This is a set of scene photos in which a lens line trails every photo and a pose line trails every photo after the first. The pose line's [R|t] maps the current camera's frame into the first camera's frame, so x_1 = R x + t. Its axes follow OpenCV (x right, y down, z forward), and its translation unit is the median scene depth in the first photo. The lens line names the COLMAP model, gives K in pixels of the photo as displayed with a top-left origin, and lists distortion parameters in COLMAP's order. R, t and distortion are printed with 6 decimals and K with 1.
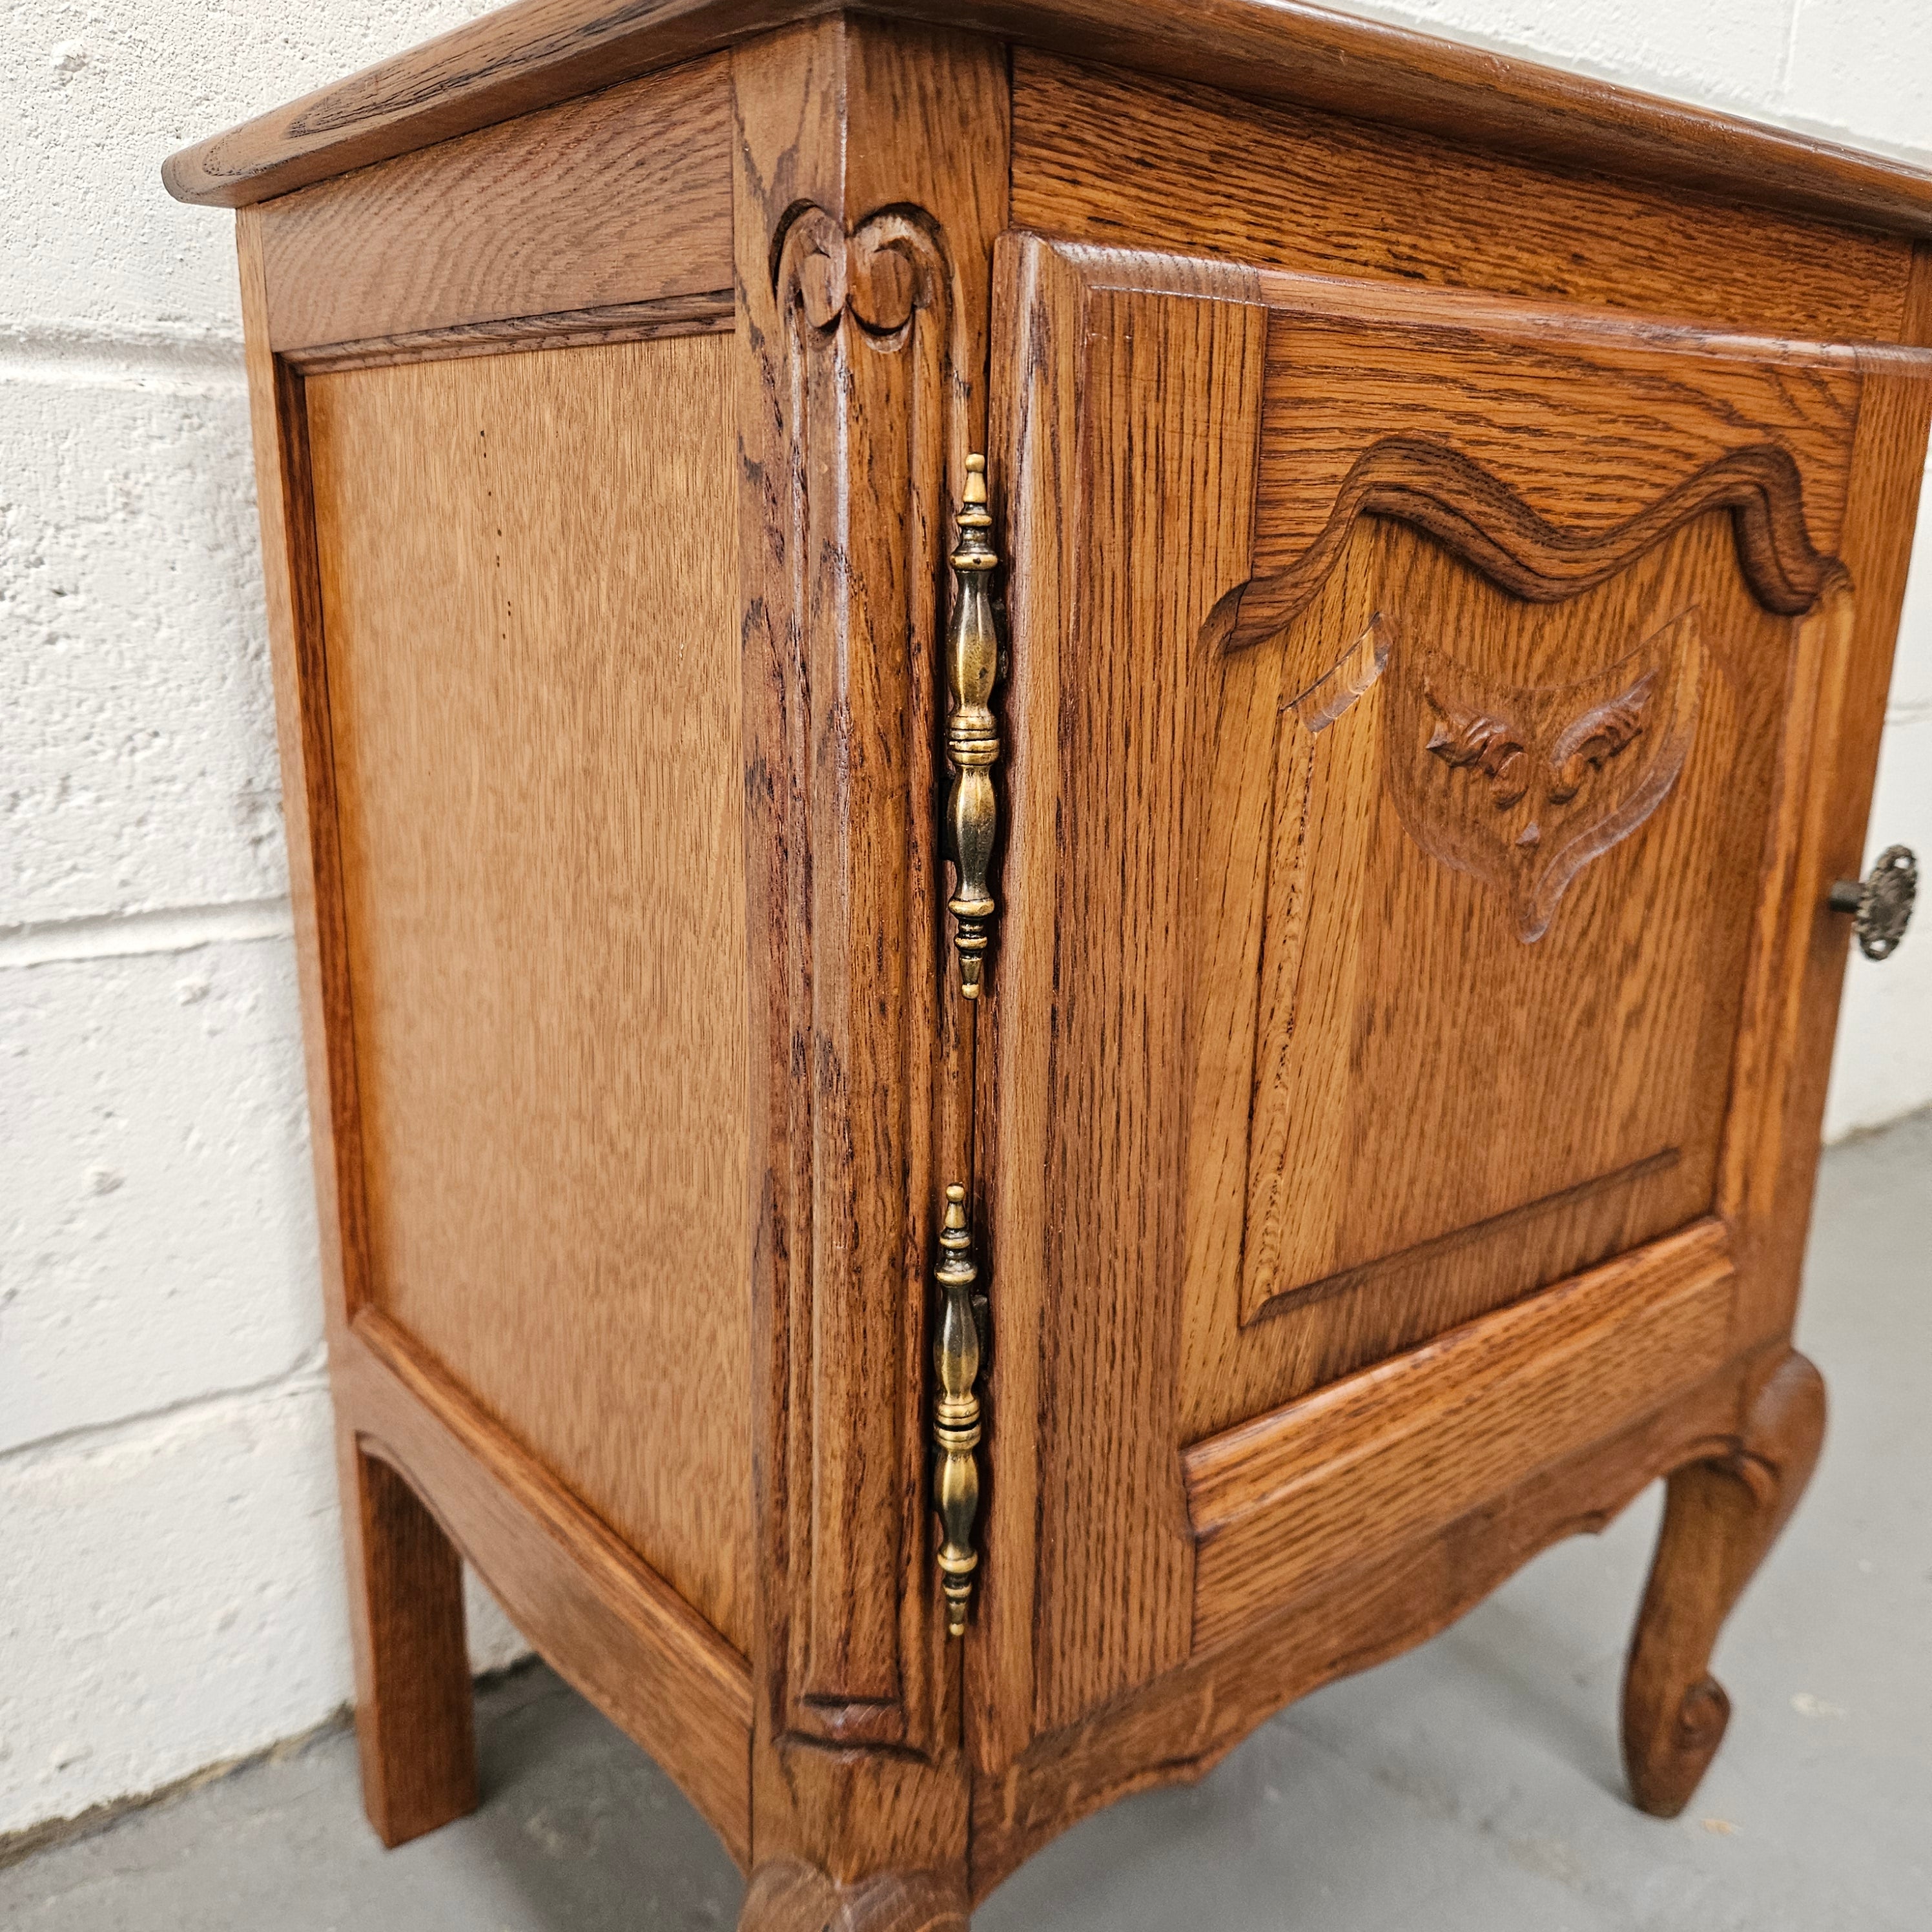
lens RADIAL K [[1766.1, 0, 966.0], [0, 1766.1, 966.0], [0, 0, 1]] dist [0.084110, -0.142904]
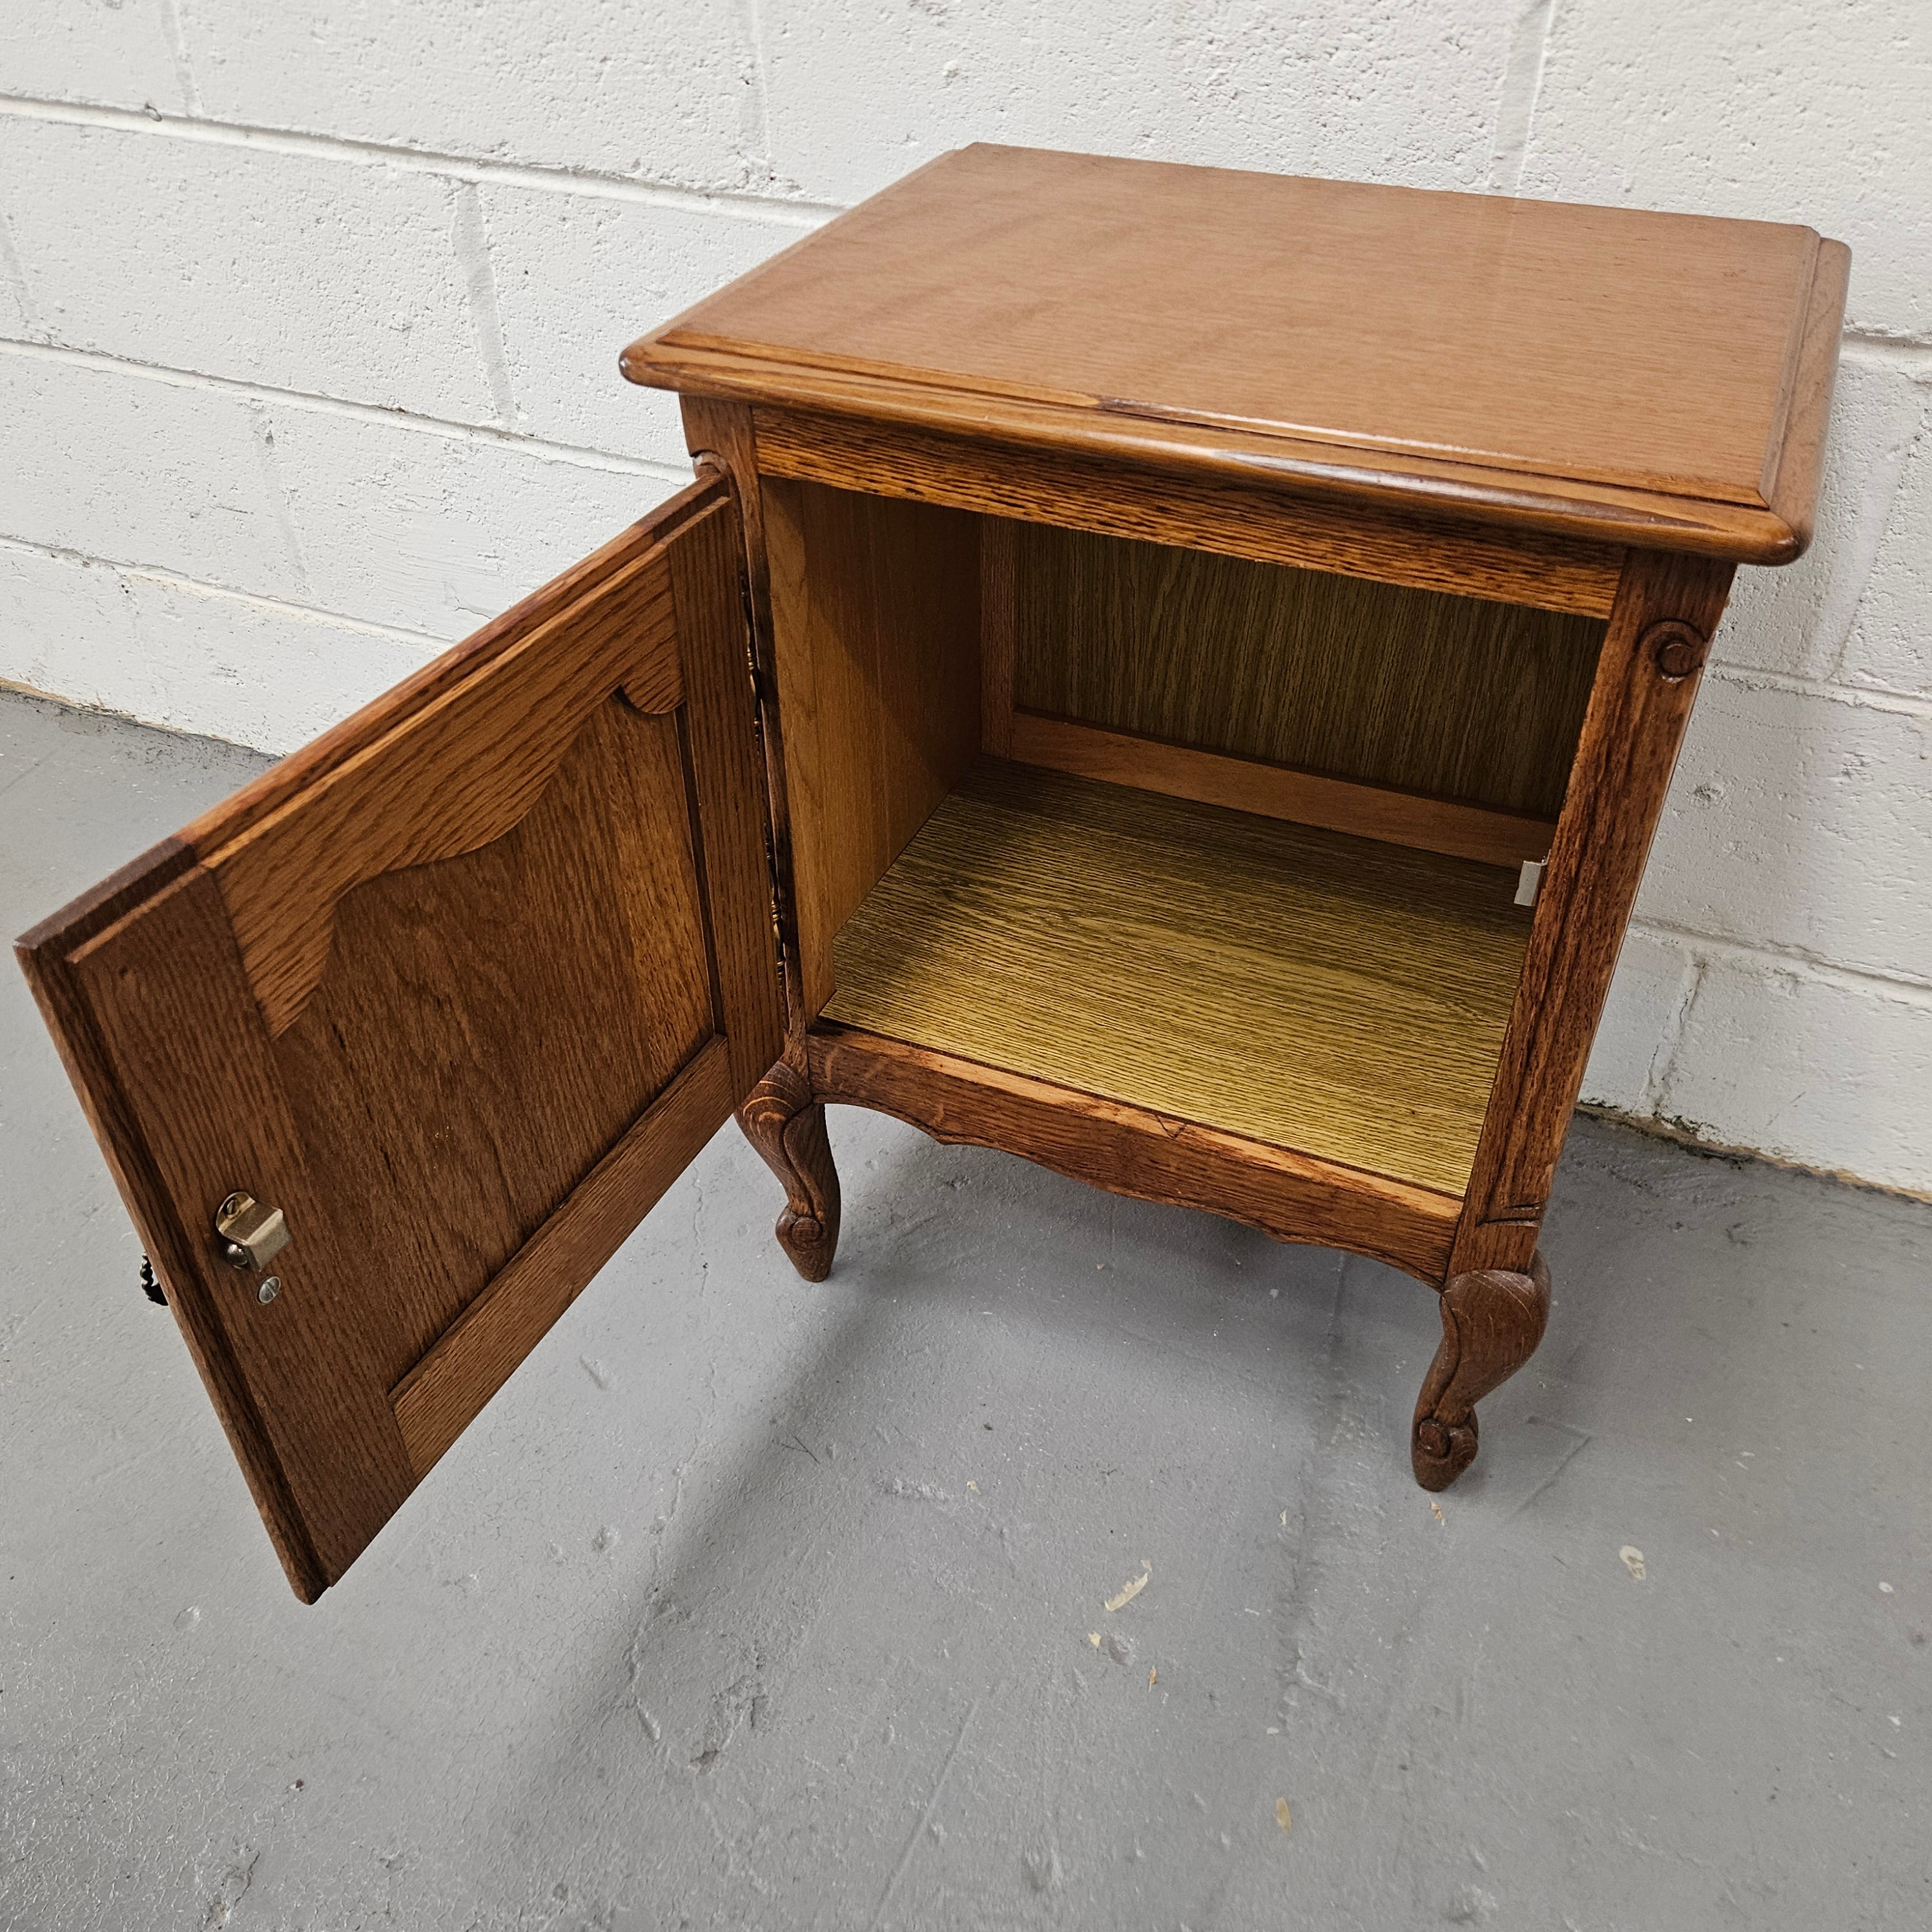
lens RADIAL K [[1737.6, 0, 977.8], [0, 1737.6, 970.3], [0, 0, 1]] dist [0.066135, -0.057594]
pose [[0.472949, 0.538043, -0.697731, 1.749649], [-0.214830, 0.838414, 0.500909, -0.883950], [0.854498, -0.087011, 0.512115, 0.020048]]
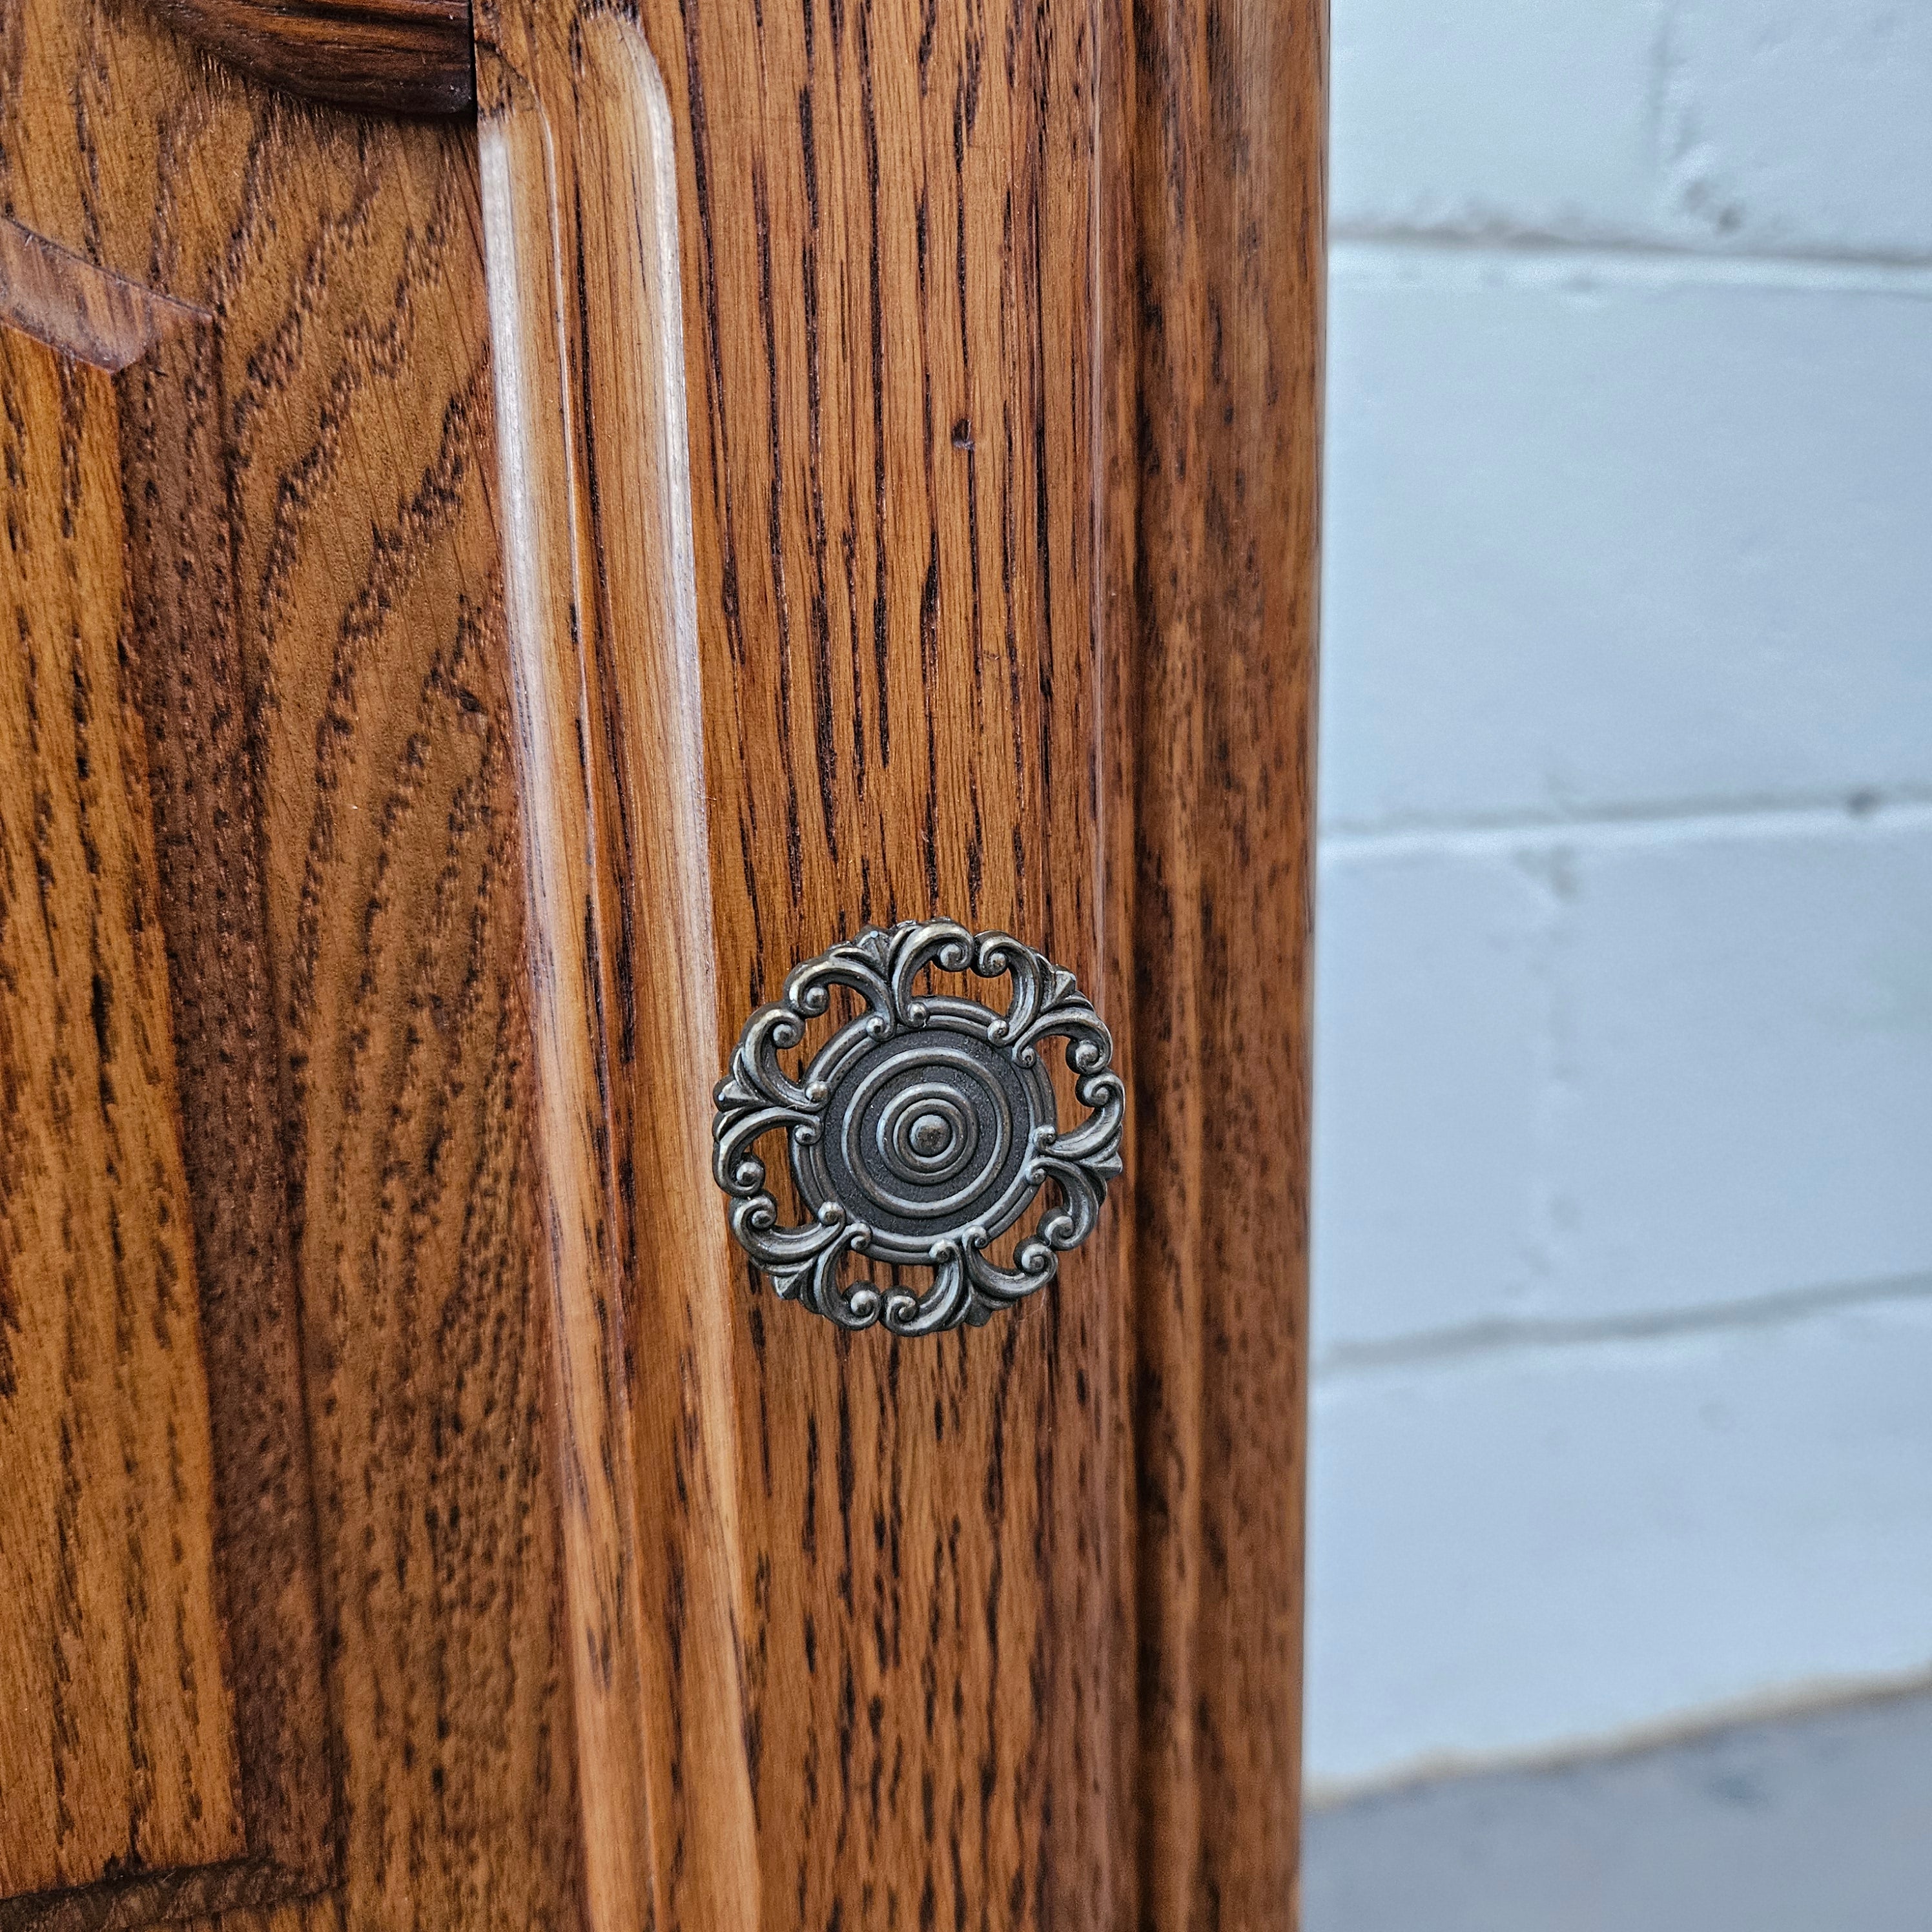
lens RADIAL K [[1829.4, 0, 966.7], [0, 1829.4, 939.6], [0, 0, 1]] dist [0.000398, -0.019277]
pose [[0.922866, 0.034075, -0.383610, 0.879080], [-0.066002, 0.995335, -0.070370, -0.062792], [0.379423, 0.090262, 0.920810, 1.021303]]
